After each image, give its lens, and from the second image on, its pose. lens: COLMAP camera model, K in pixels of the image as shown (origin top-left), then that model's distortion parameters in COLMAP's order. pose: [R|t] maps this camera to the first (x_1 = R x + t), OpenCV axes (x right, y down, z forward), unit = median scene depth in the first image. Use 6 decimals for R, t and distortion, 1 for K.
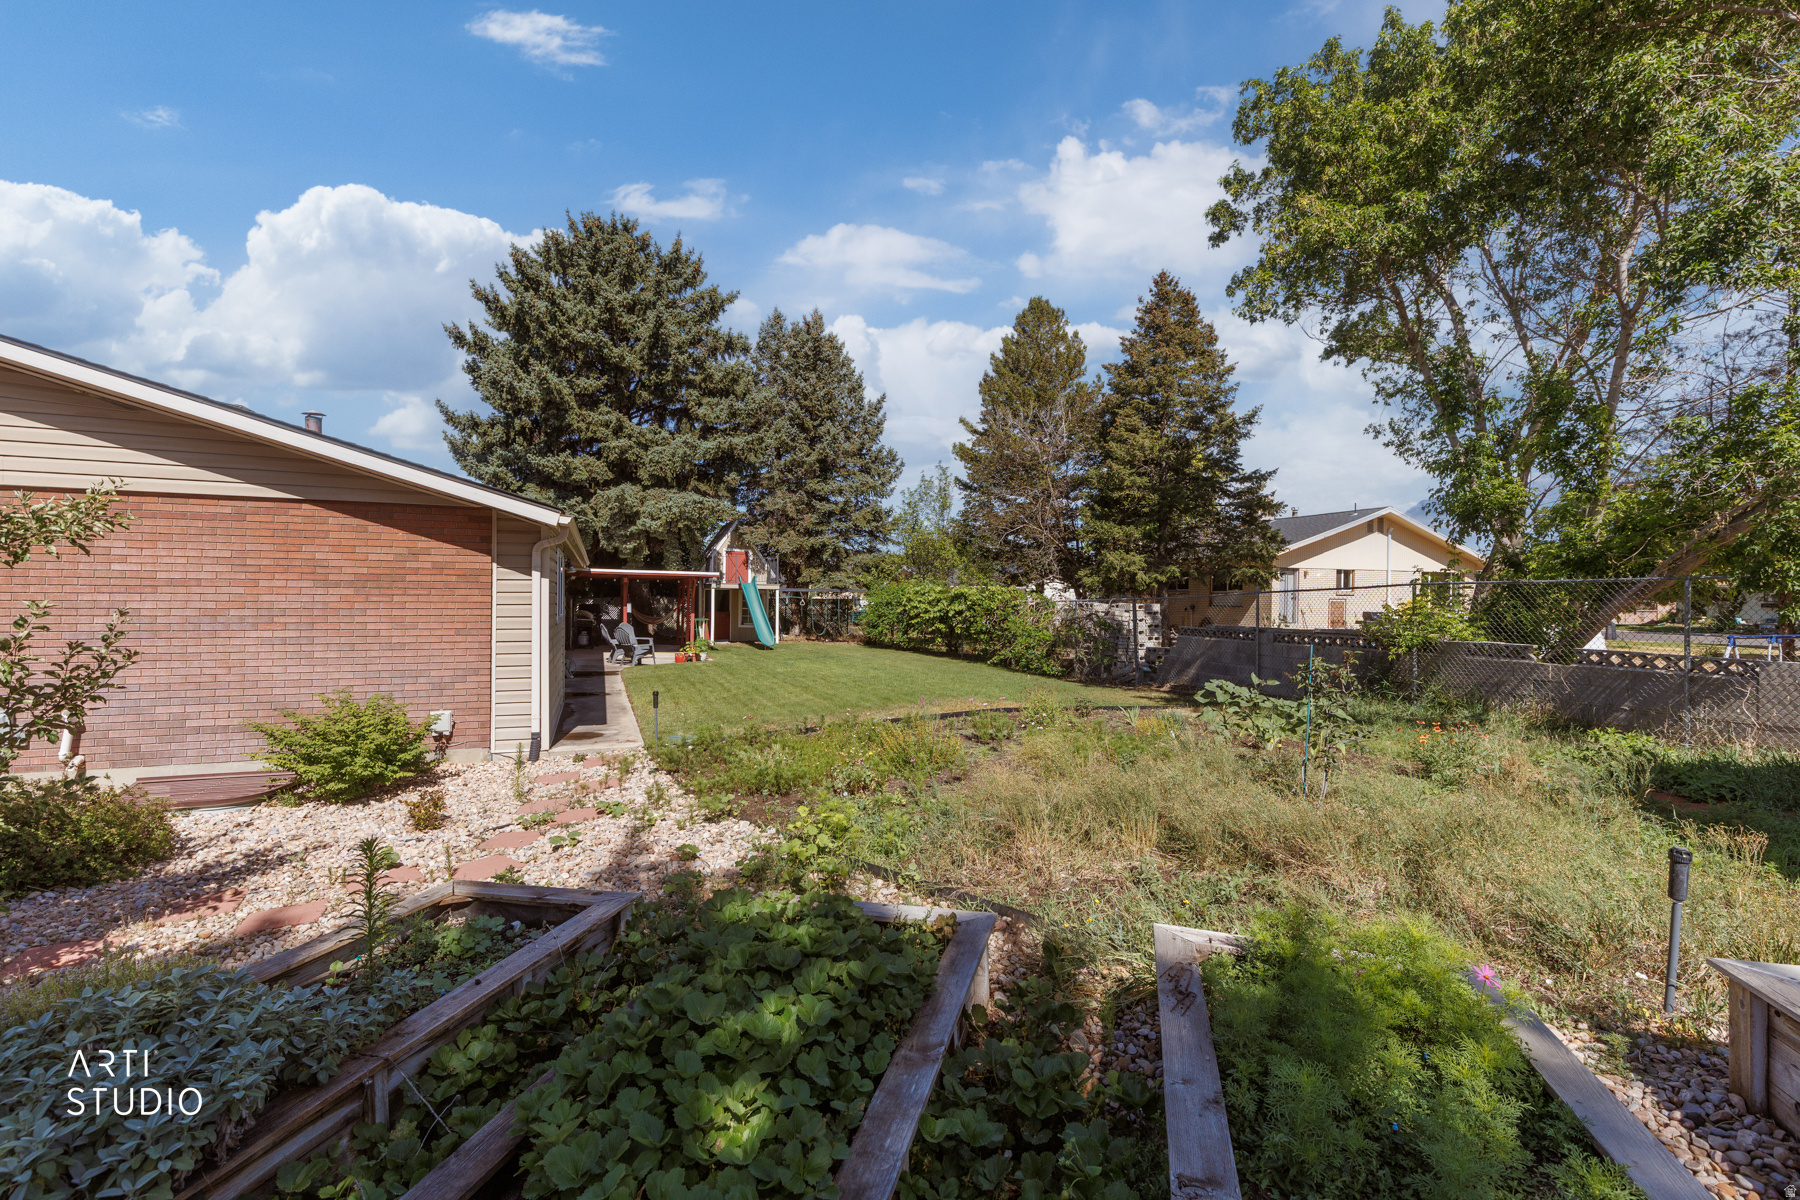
lens RADIAL K [[805.9, 0, 903.1], [0, 805.9, 605.5], [0, 0, 1]] dist [0.000701, 0.000044]
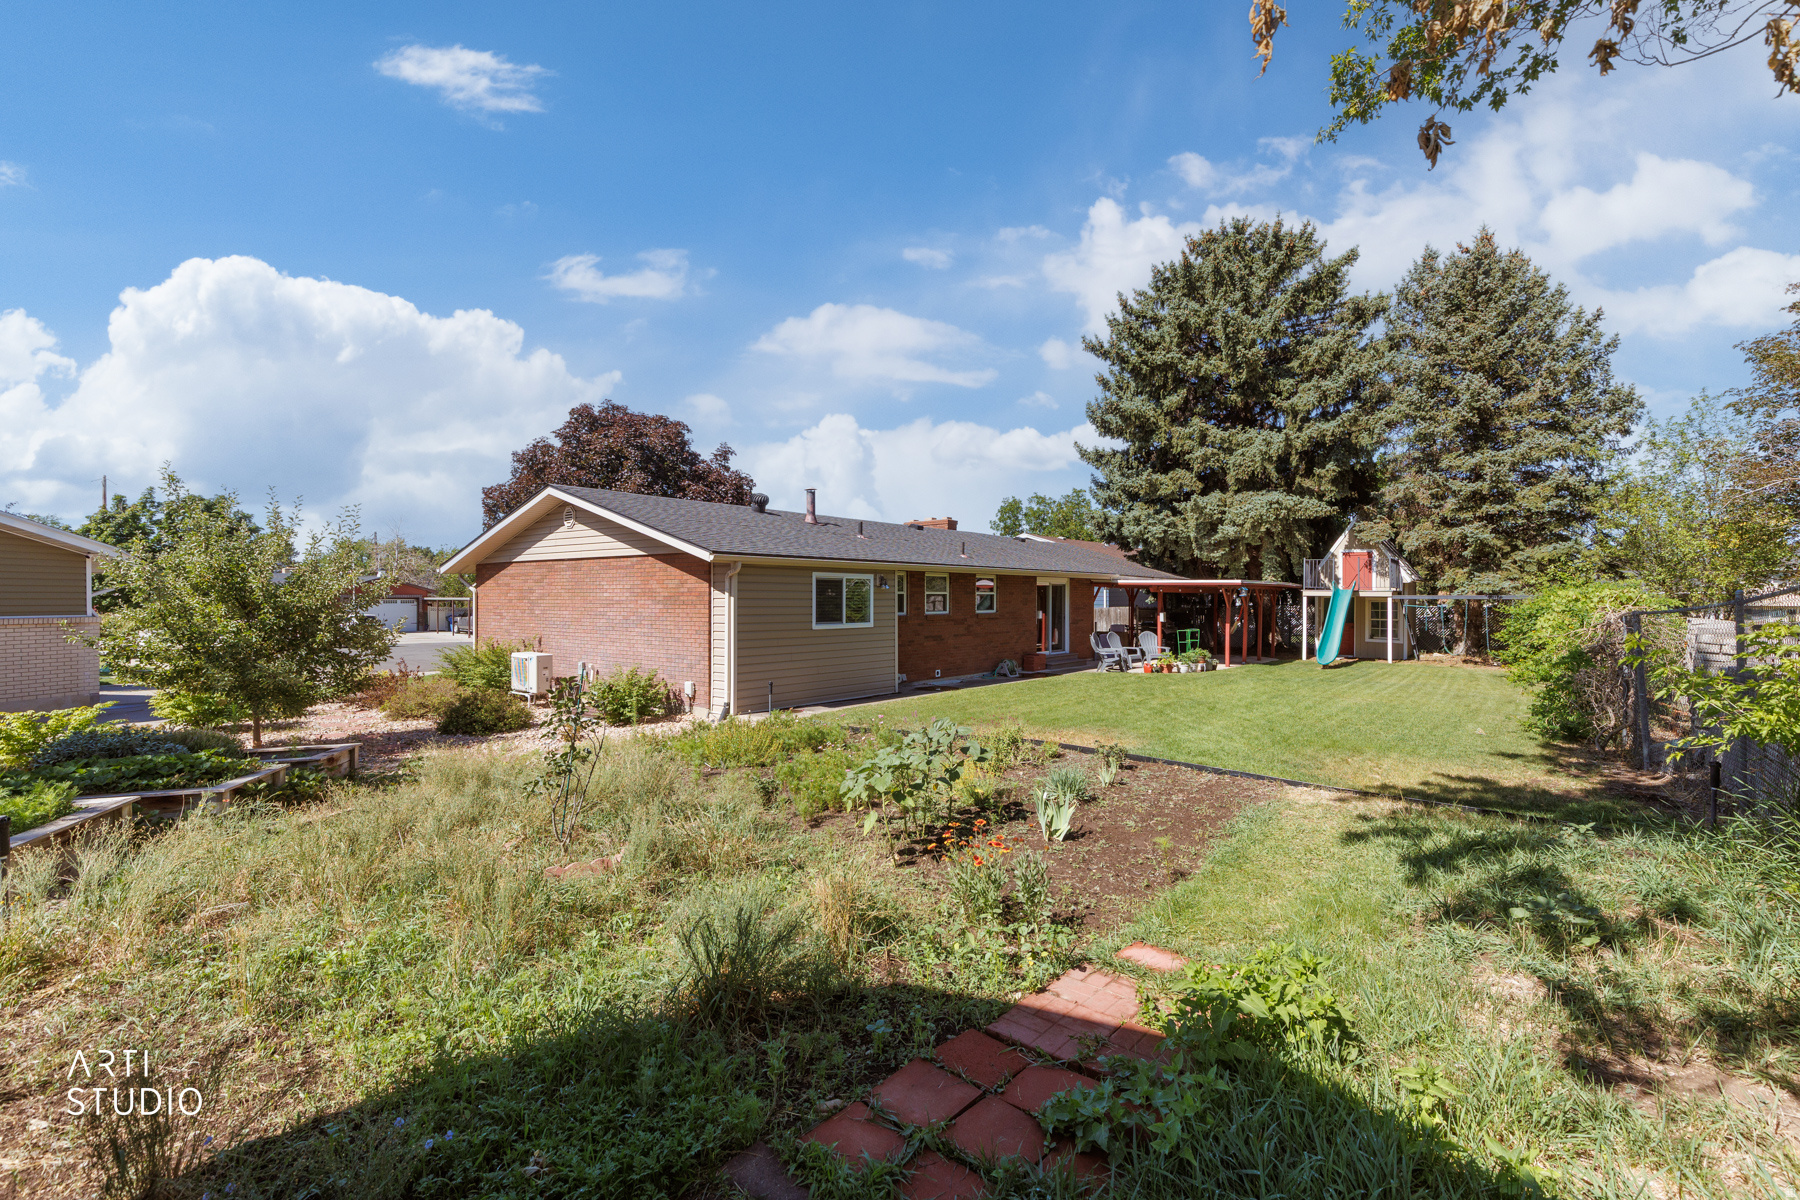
lens RADIAL K [[805.9, 0, 903.5], [0, 805.9, 598.1], [0, 0, 1]] dist [0.000701, 0.000044]
pose [[0.510288, -0.011240, -0.859930, 0.311170], [-0.005227, 0.999856, -0.016170, -0.002928], [0.859988, 0.012746, 0.510156, 0.171804]]
